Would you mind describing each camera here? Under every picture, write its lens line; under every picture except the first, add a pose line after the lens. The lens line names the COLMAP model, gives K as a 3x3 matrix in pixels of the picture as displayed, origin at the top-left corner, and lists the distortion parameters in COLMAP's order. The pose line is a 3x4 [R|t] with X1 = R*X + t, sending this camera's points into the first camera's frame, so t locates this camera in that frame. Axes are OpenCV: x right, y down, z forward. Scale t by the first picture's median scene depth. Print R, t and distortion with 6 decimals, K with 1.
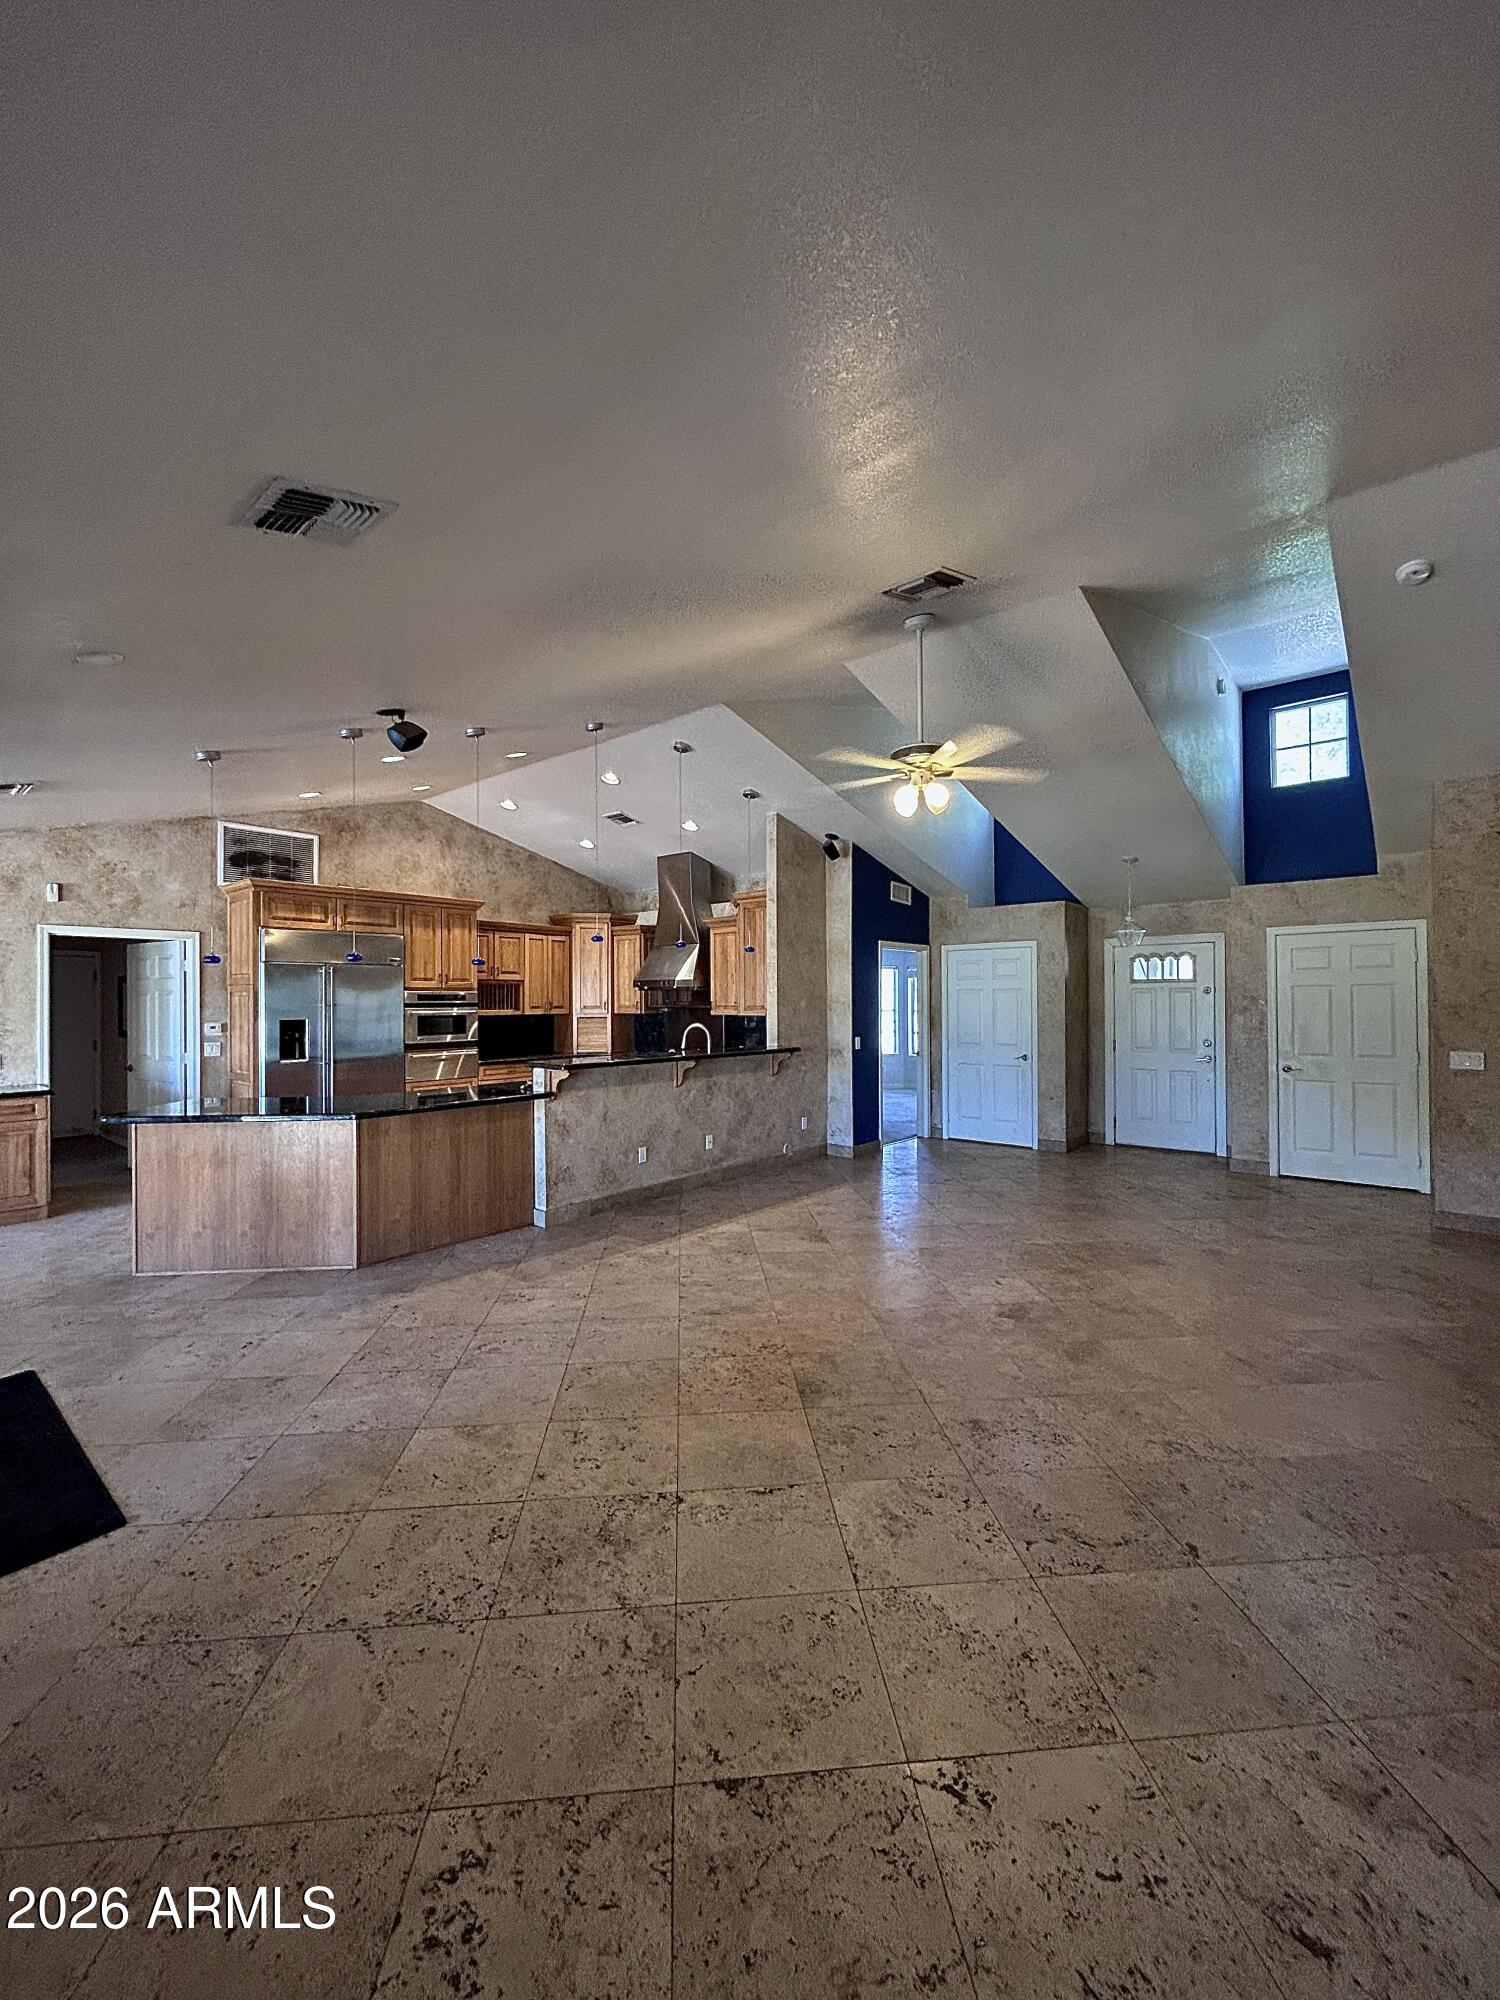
lens RADIAL K [[807.8, 0, 751.5], [0, 807.8, 1000.6], [0, 0, 1]] dist [-0.004316, 0.001768]
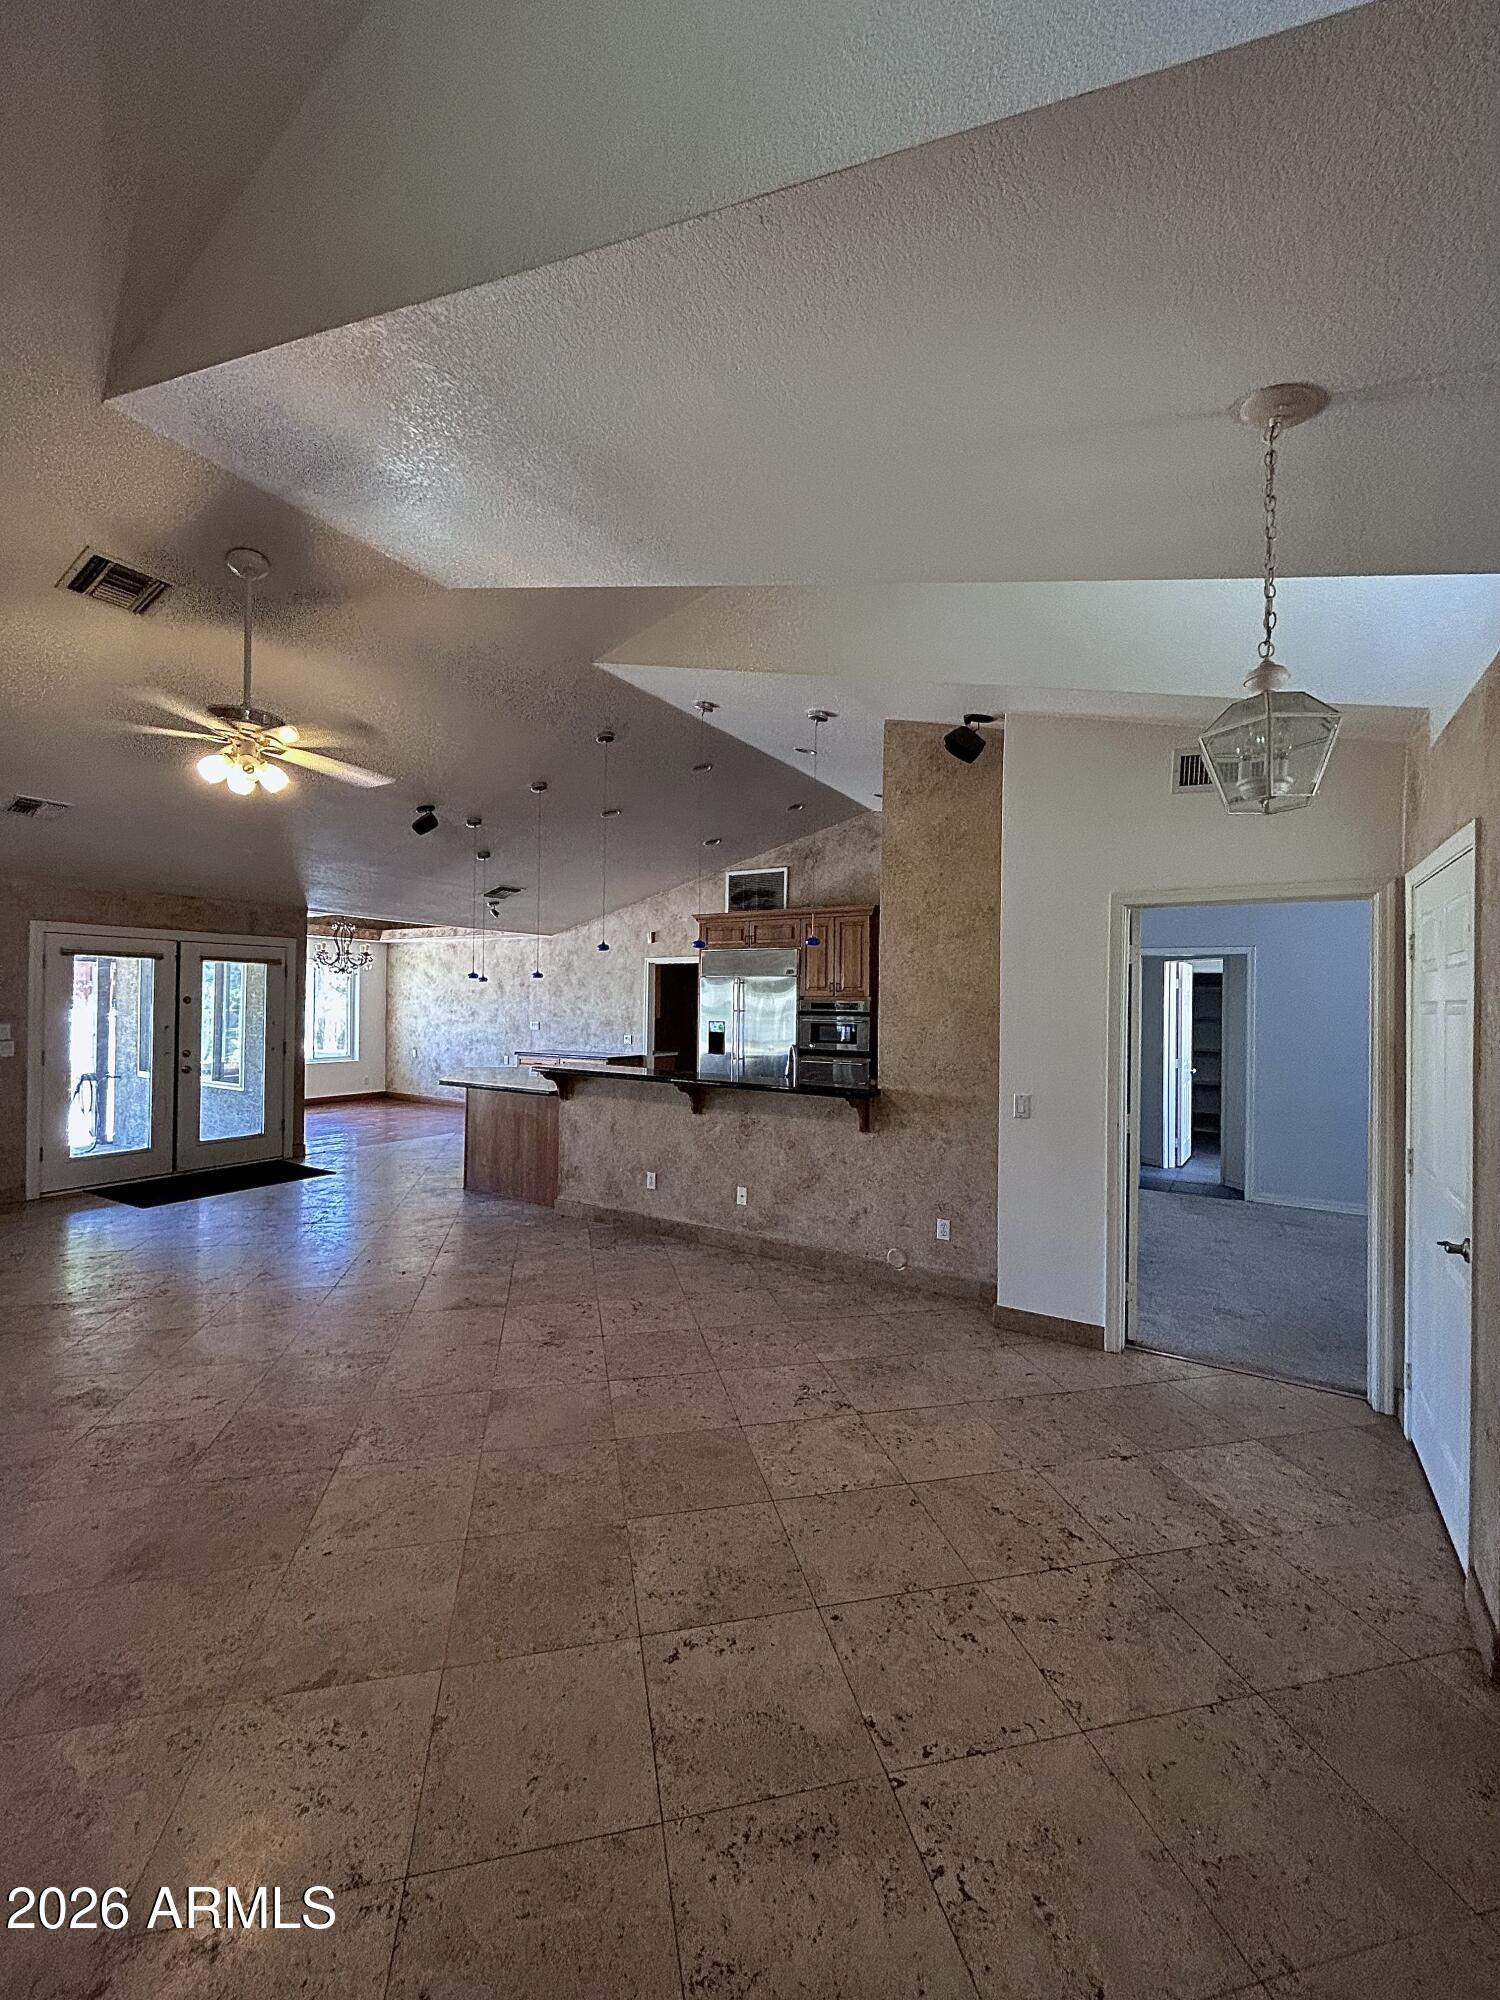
lens RADIAL K [[807.8, 0, 753.1], [0, 807.8, 997.9], [0, 0, 1]] dist [-0.004316, 0.001768]
pose [[0.148235, 0.002061, -0.988950, 1.125674], [-0.016101, 0.999870, -0.000330, -0.022941], [0.988821, 0.015972, 0.148249, 1.407332]]
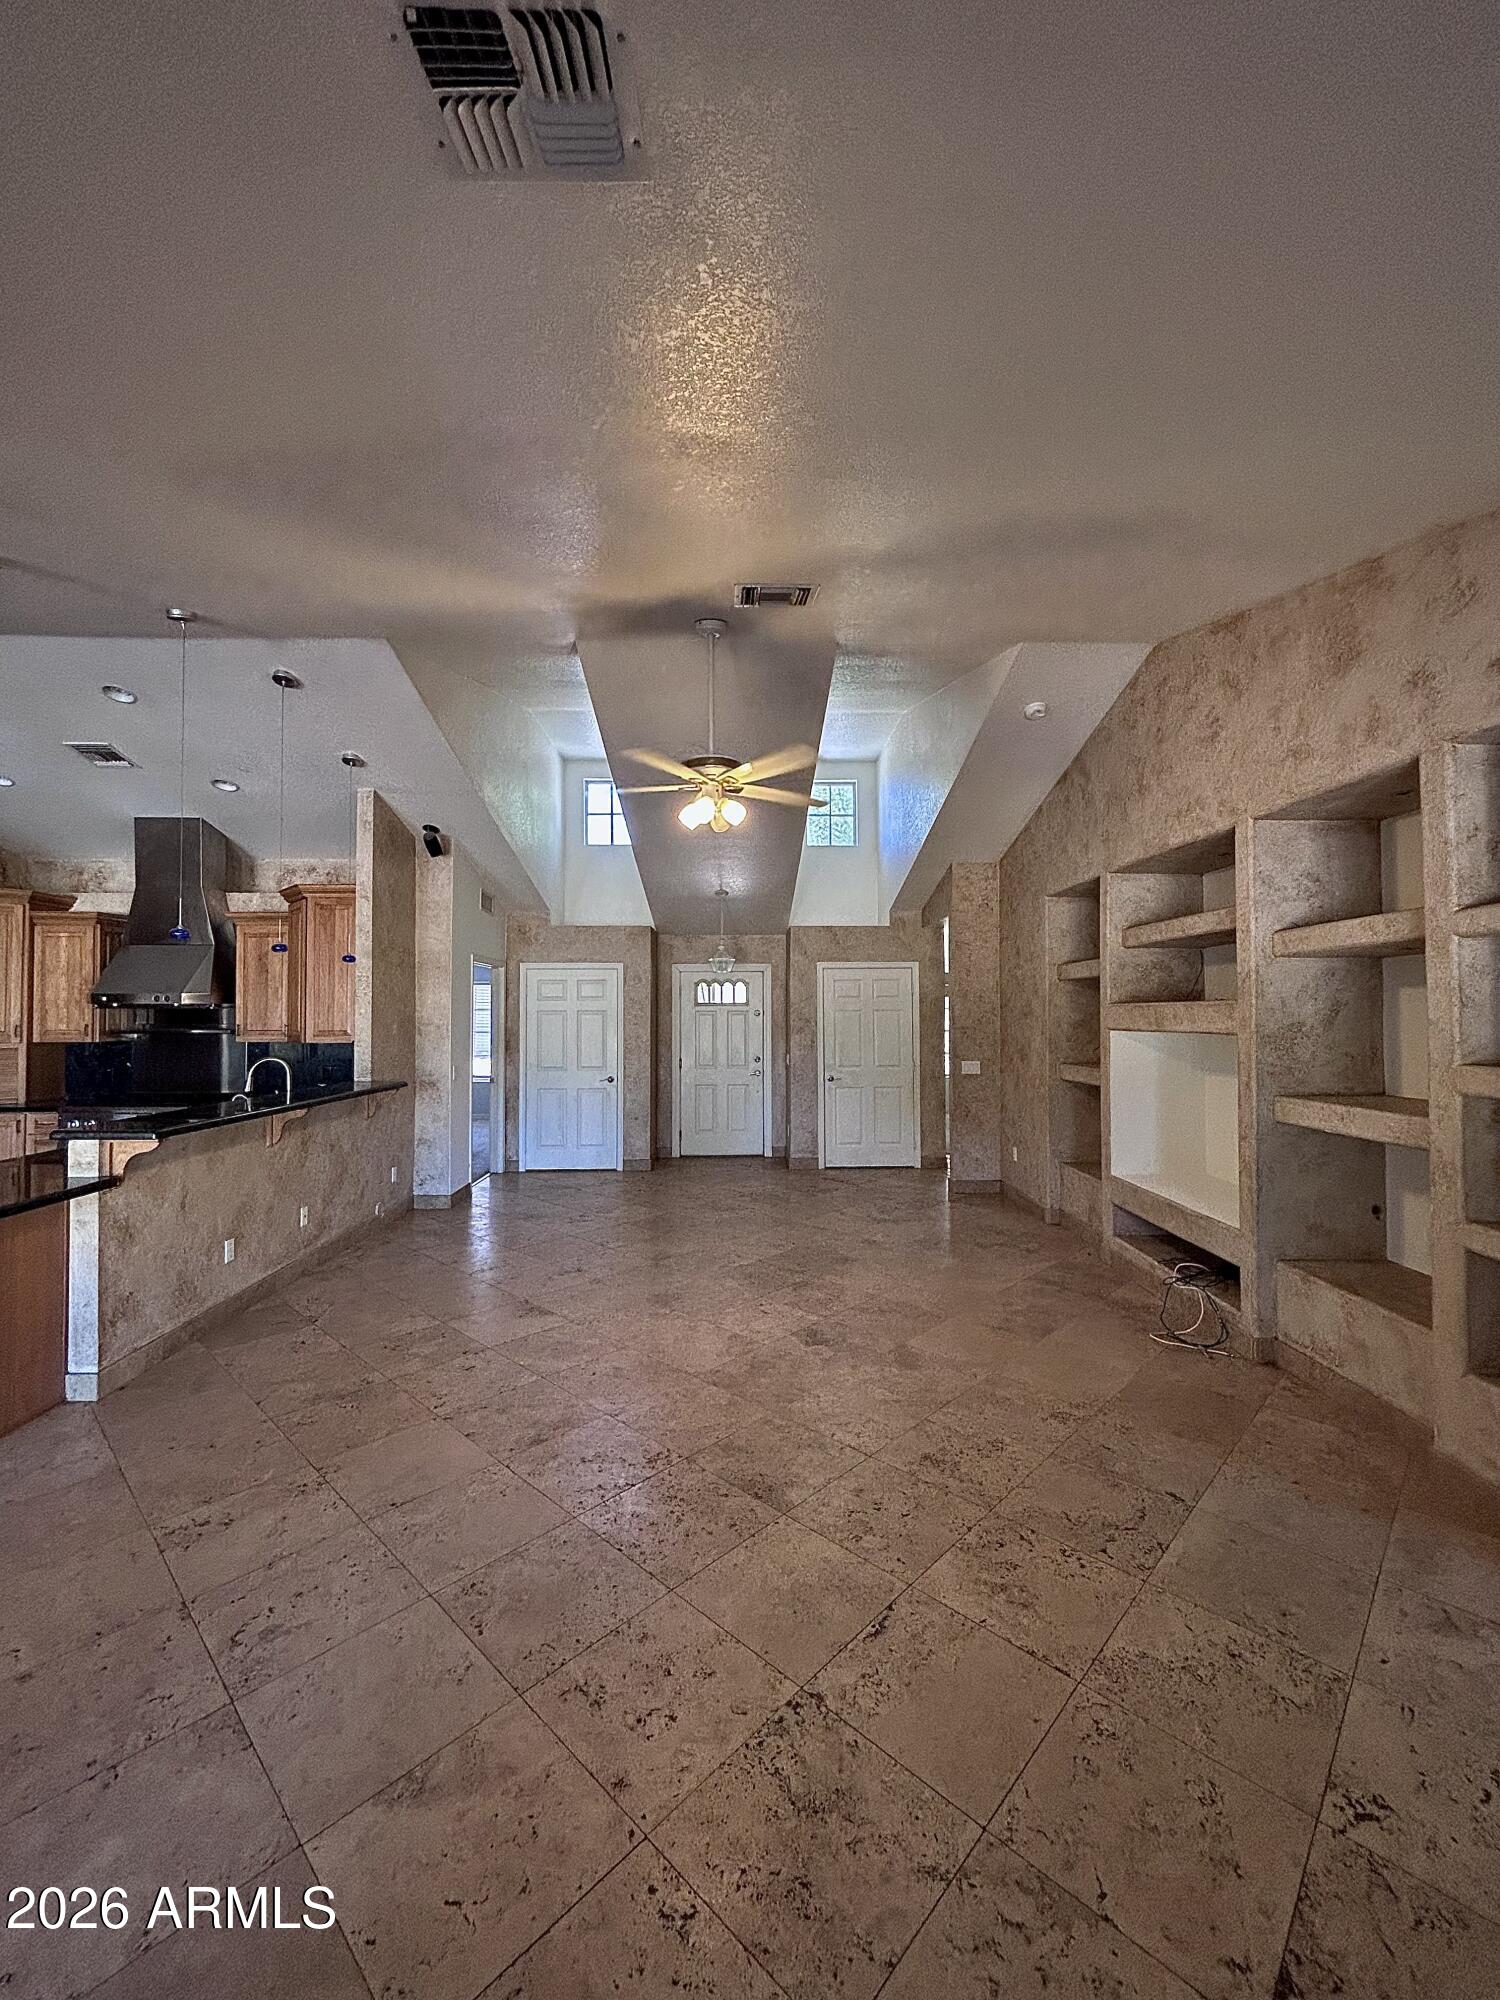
lens RADIAL K [[807.8, 0, 753.0], [0, 807.8, 998.3], [0, 0, 1]] dist [-0.004316, 0.001768]
pose [[0.749156, 0.016776, 0.662181, -0.374533], [-0.001319, 0.999715, -0.023835, -0.011912], [-0.662393, 0.016983, 0.748964, 0.266444]]
